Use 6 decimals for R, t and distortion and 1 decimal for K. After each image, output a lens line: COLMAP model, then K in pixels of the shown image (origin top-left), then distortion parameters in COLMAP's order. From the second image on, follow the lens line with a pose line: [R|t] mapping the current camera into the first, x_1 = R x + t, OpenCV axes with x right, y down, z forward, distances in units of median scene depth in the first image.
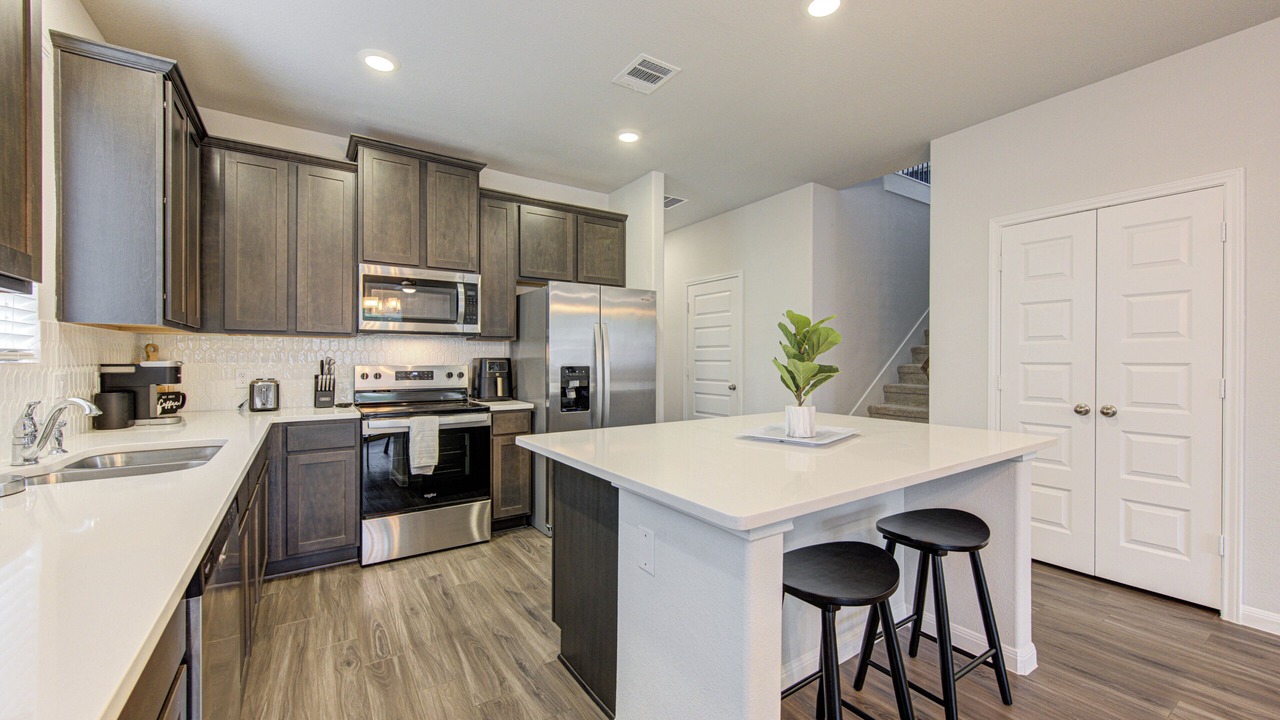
lens RADIAL K [[496.2, 0, 642.4], [0, 496.2, 358.7], [0, 0, 1]] dist [0.000951, 0.000087]
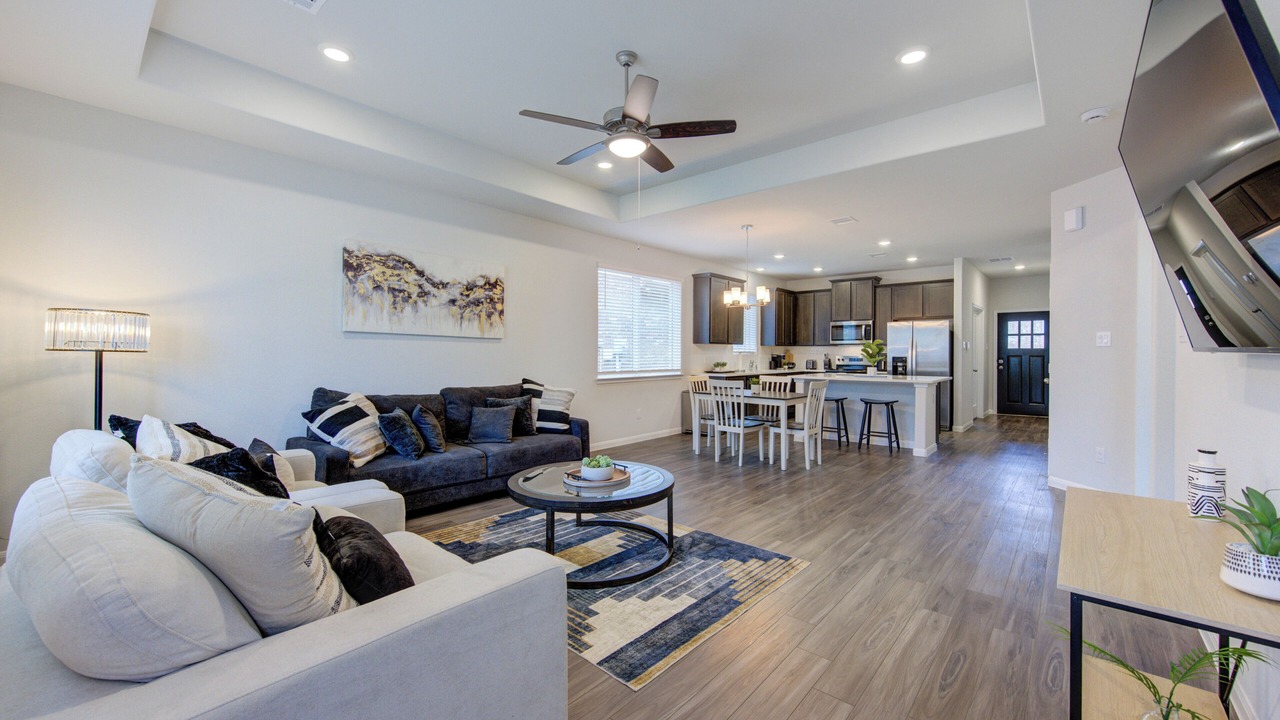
lens RADIAL K [[496.2, 0, 642.4], [0, 496.2, 358.7], [0, 0, 1]] dist [0.000951, 0.000087]
pose [[0.260403, 0.014260, -0.965395, 1.979423], [-0.001618, 0.999896, 0.014333, -0.009100], [0.965499, -0.002171, 0.260399, -0.865748]]
